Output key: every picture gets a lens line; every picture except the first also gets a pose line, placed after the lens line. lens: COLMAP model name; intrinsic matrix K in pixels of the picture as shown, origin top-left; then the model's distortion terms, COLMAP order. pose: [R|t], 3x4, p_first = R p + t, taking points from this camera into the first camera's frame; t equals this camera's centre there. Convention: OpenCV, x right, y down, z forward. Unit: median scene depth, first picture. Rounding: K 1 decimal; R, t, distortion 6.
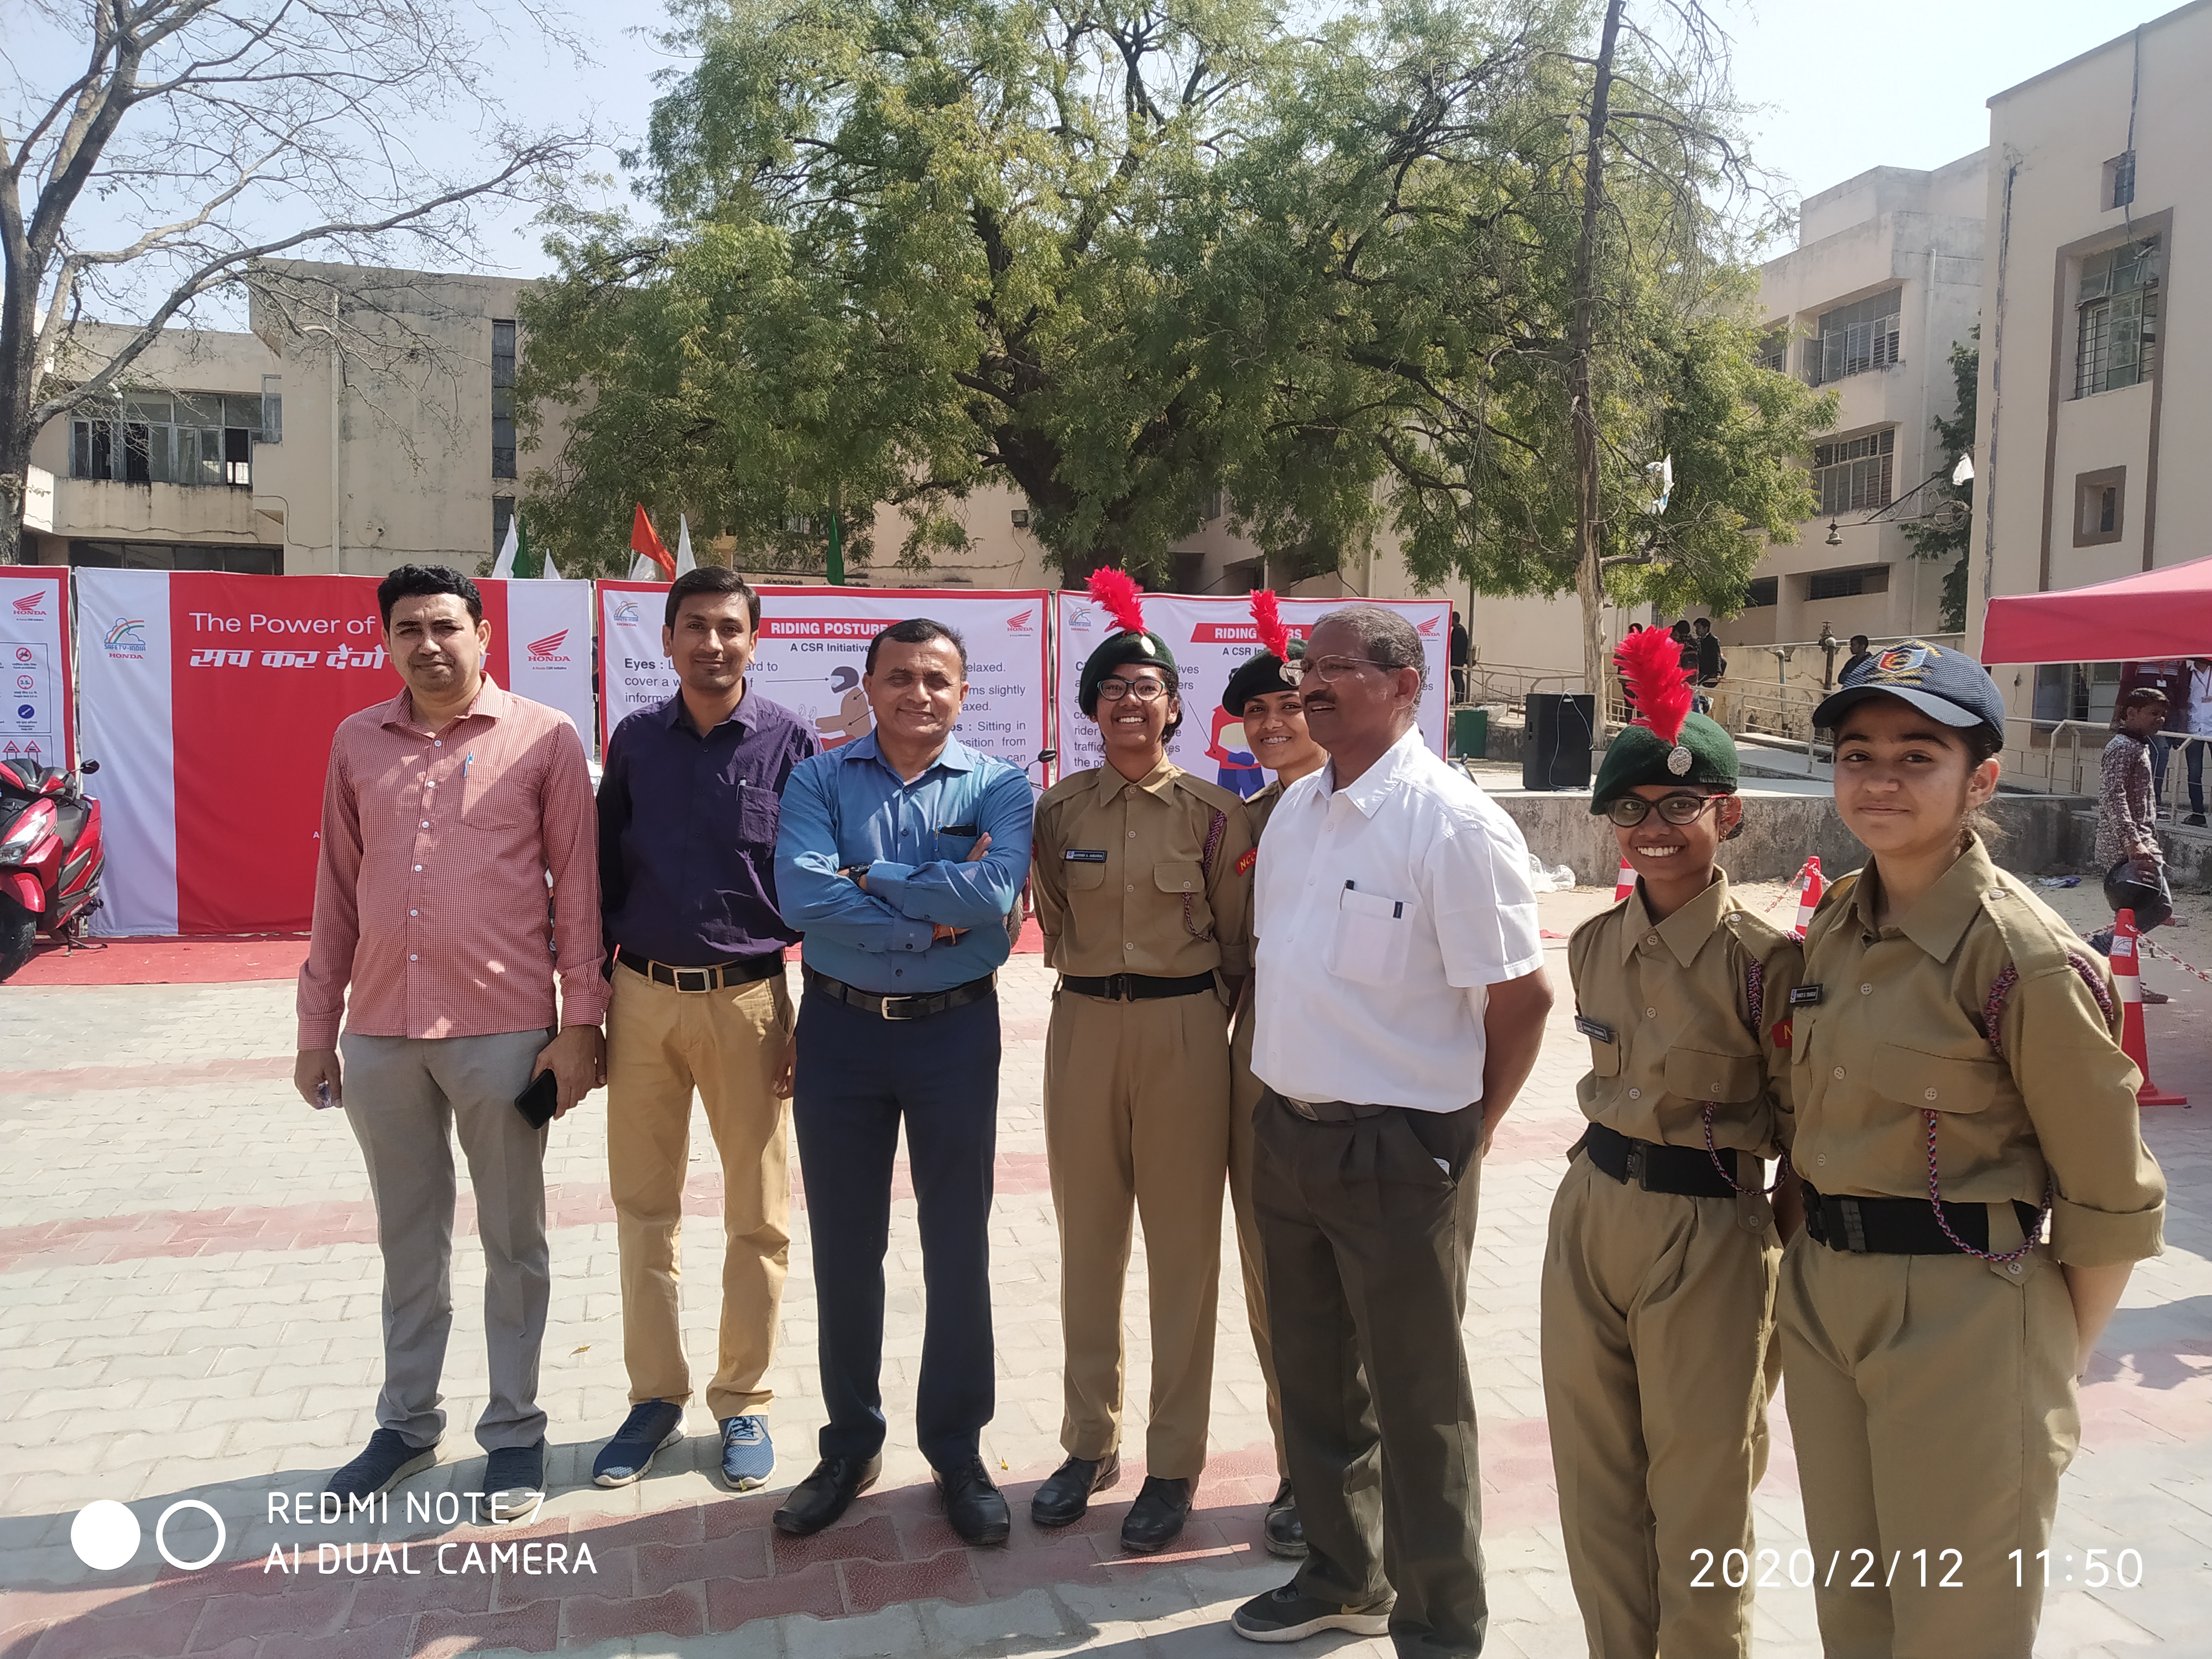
lens RADIAL K [[1719.0, 0, 1101.7], [0, 1719.0, 840.1], [0, 0, 1]] dist [-0.001663, 0.003193]
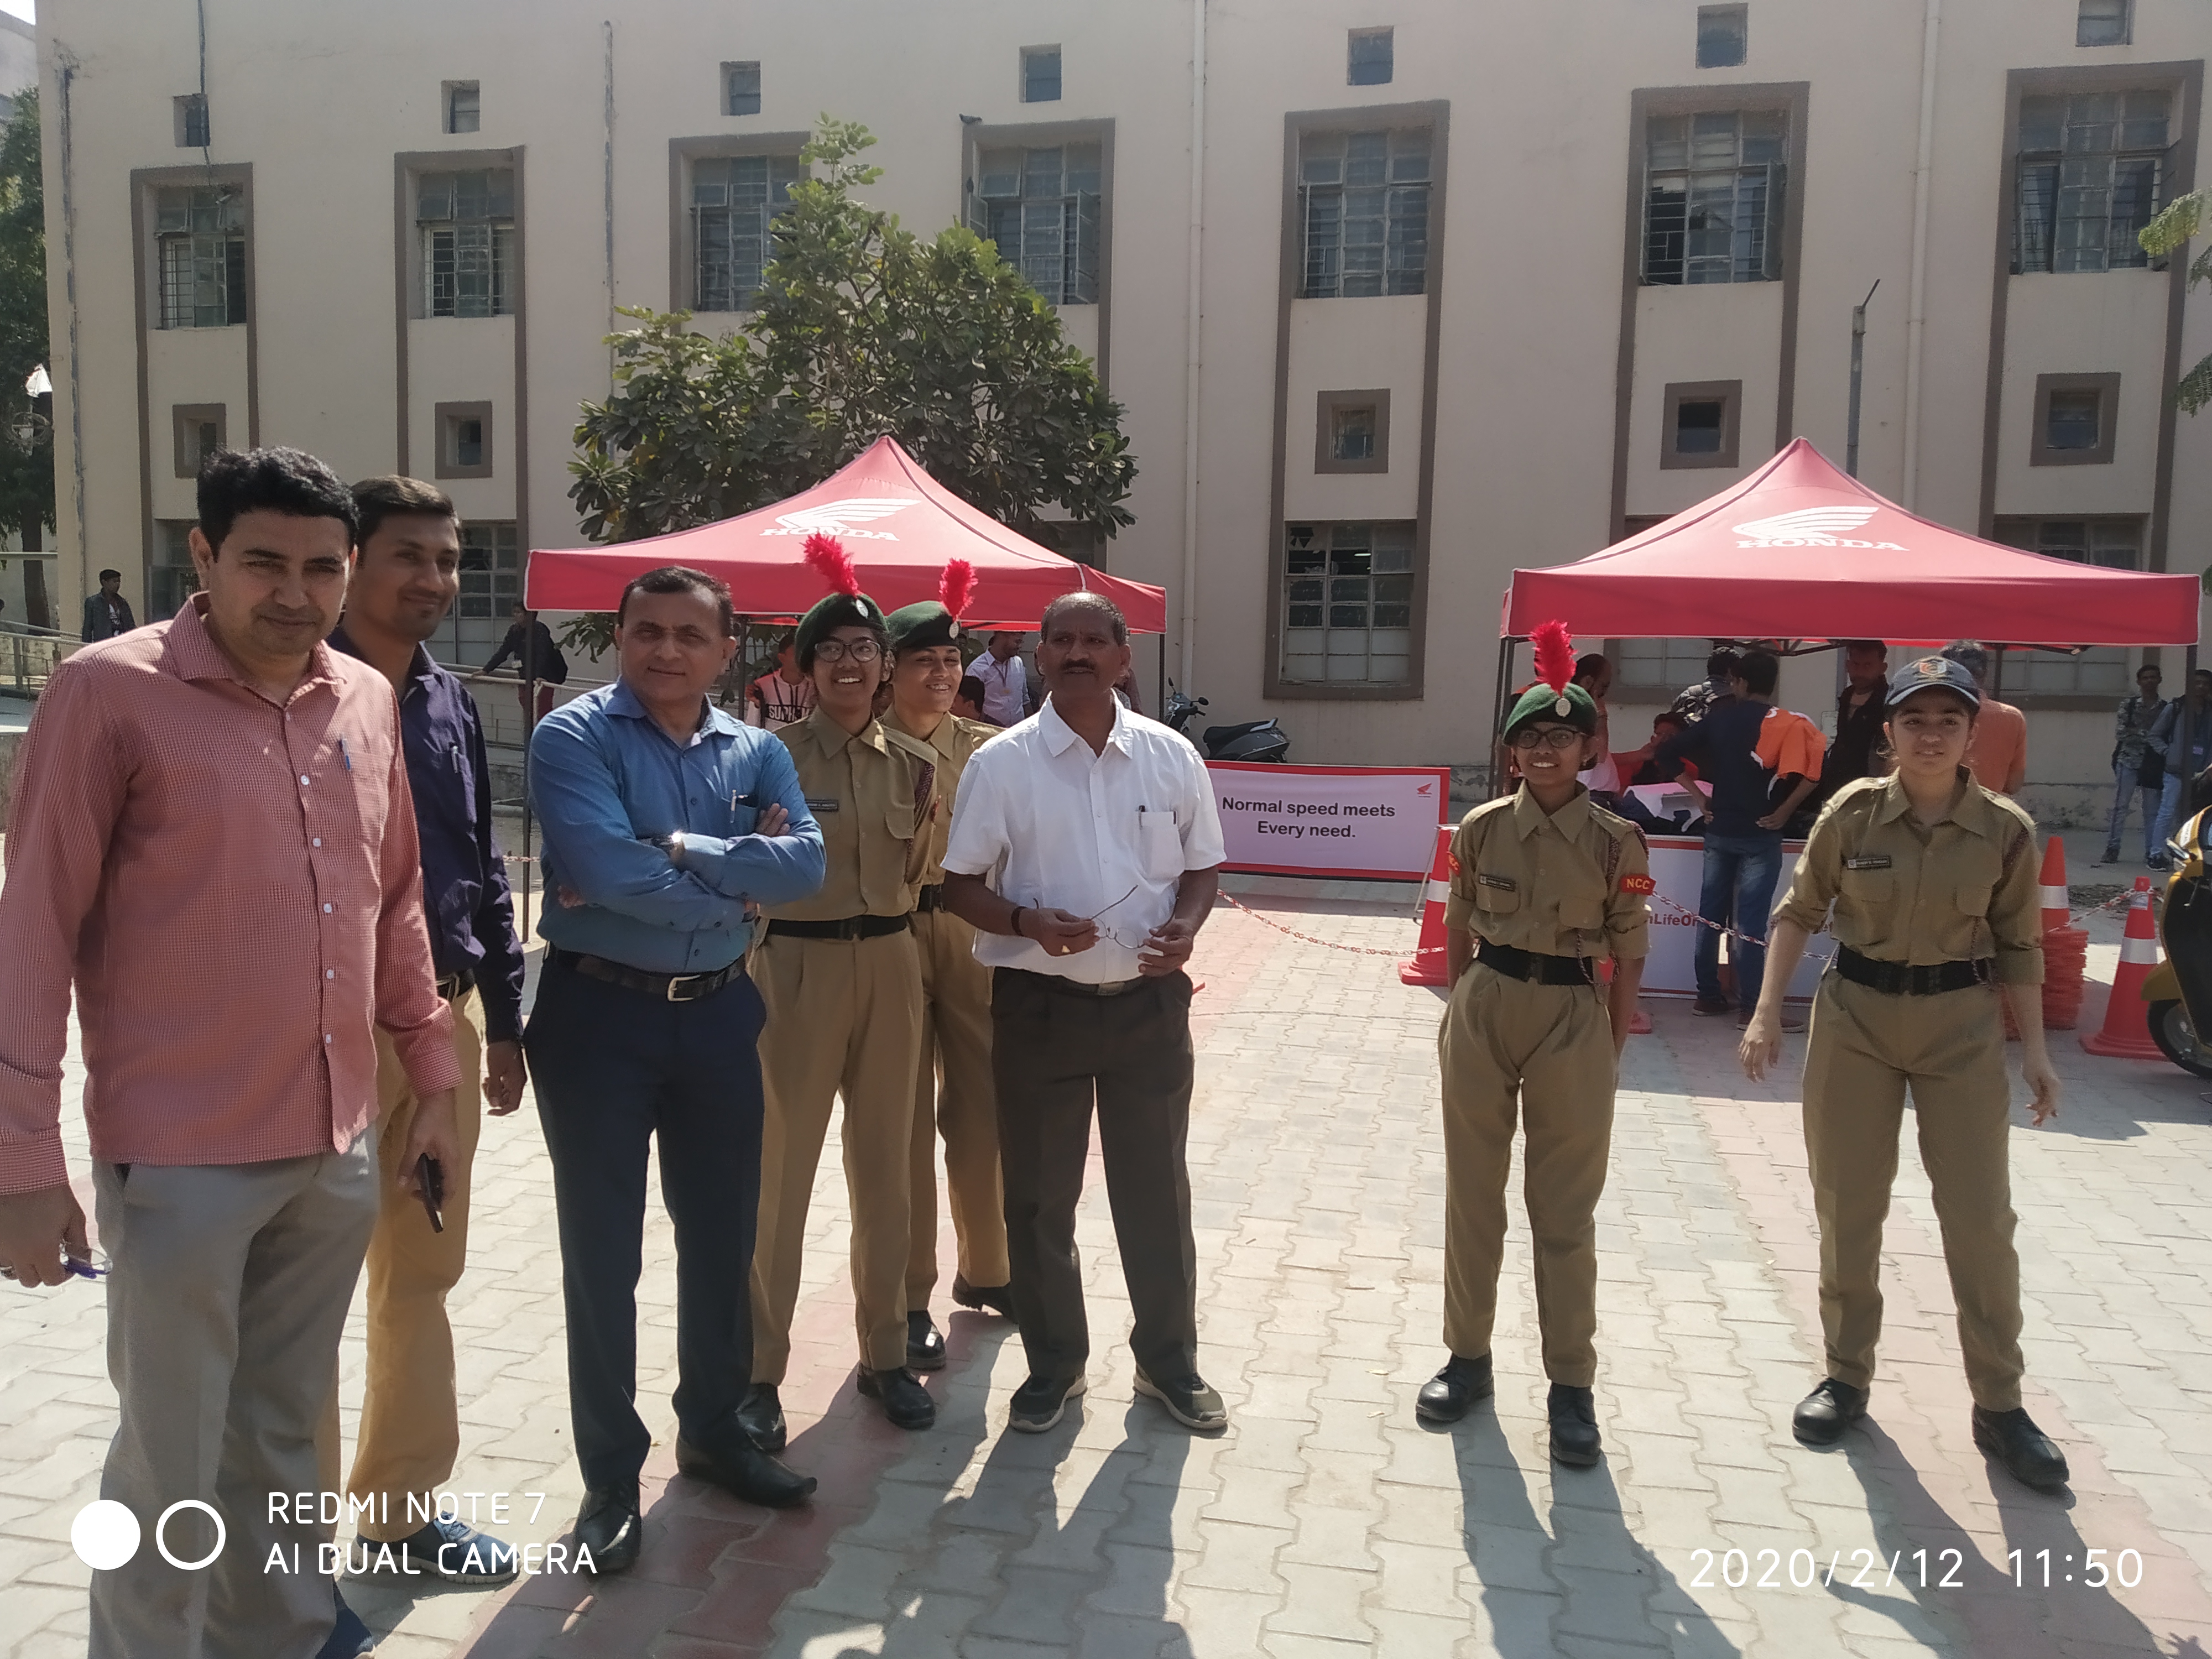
lens RADIAL K [[1719.0, 0, 1103.7], [0, 1719.0, 863.1], [0, 0, 1]] dist [-0.001663, 0.003193]
pose [[0.449941, -0.093298, 0.888171, -0.114750], [0.041865, 0.995638, 0.083378, -0.005308], [-0.892076, -0.000332, 0.451885, 0.051990]]
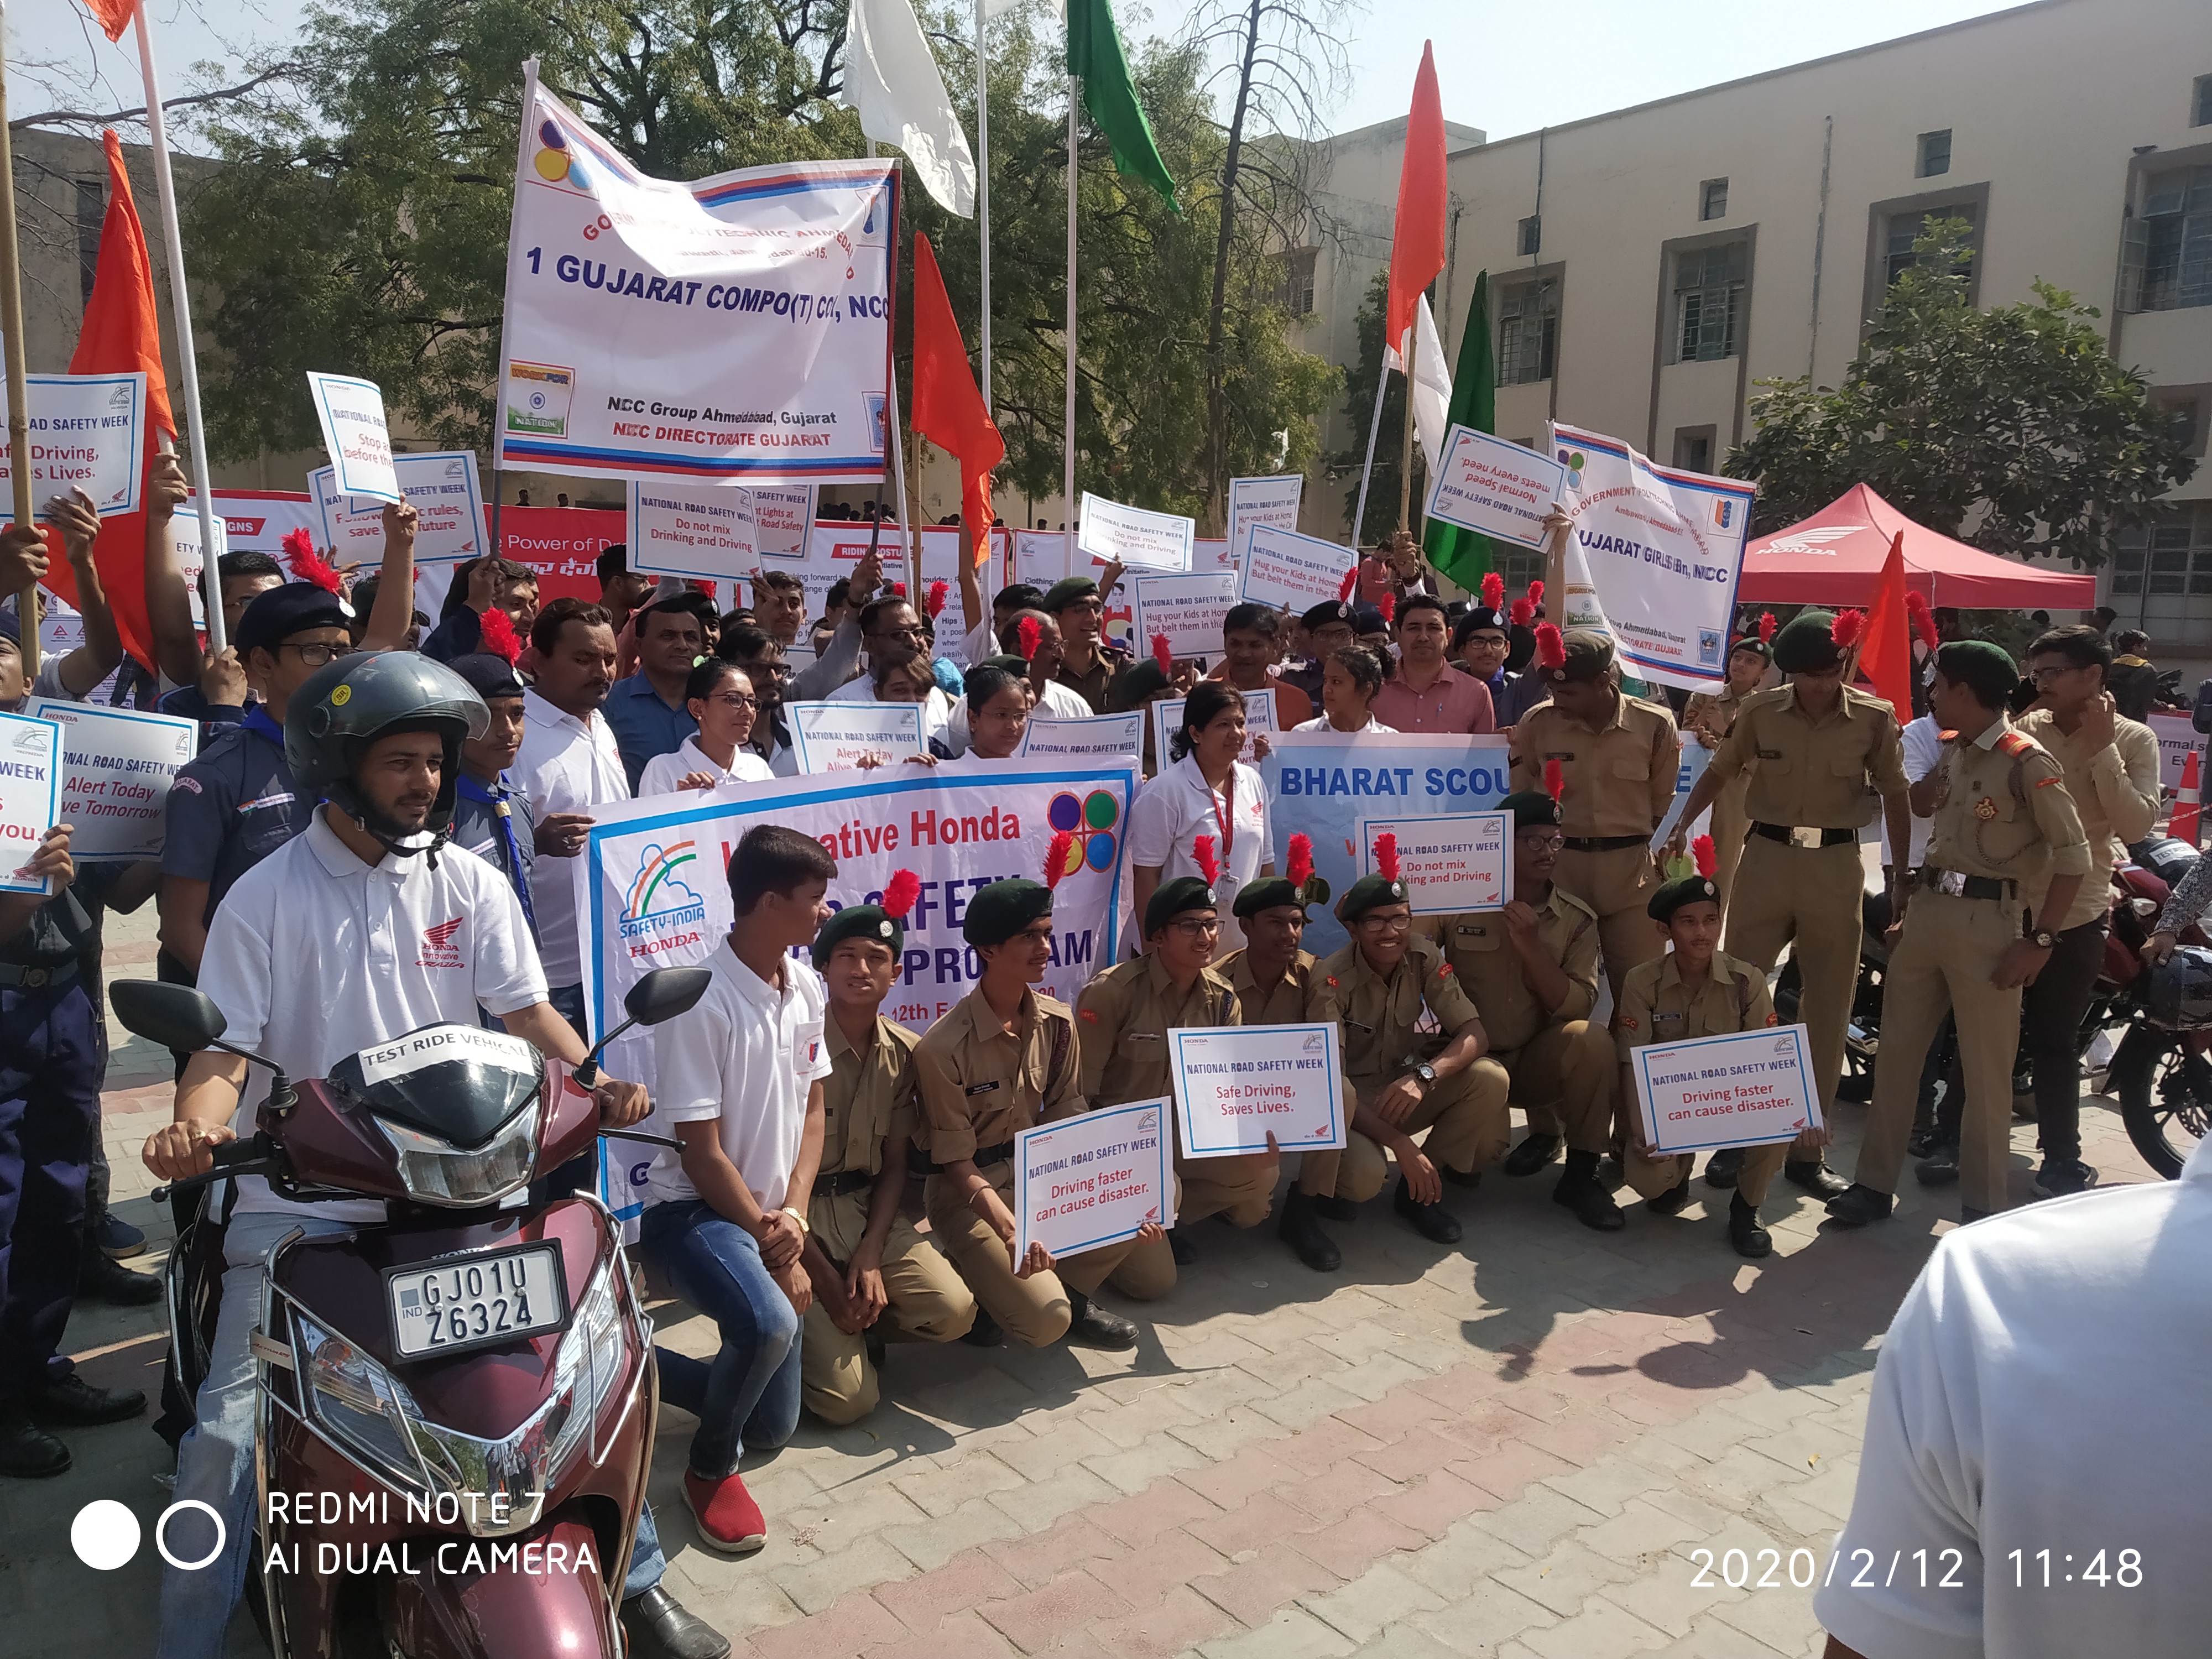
lens RADIAL K [[1719.0, 0, 1115.2], [0, 1719.0, 814.0], [0, 0, 1]] dist [-0.001663, 0.003193]
pose [[0.931345, -0.029854, 0.362913, -0.258008], [0.008483, 0.998142, 0.060338, 0.006305], [-0.364040, -0.053116, 0.929867, -0.224631]]
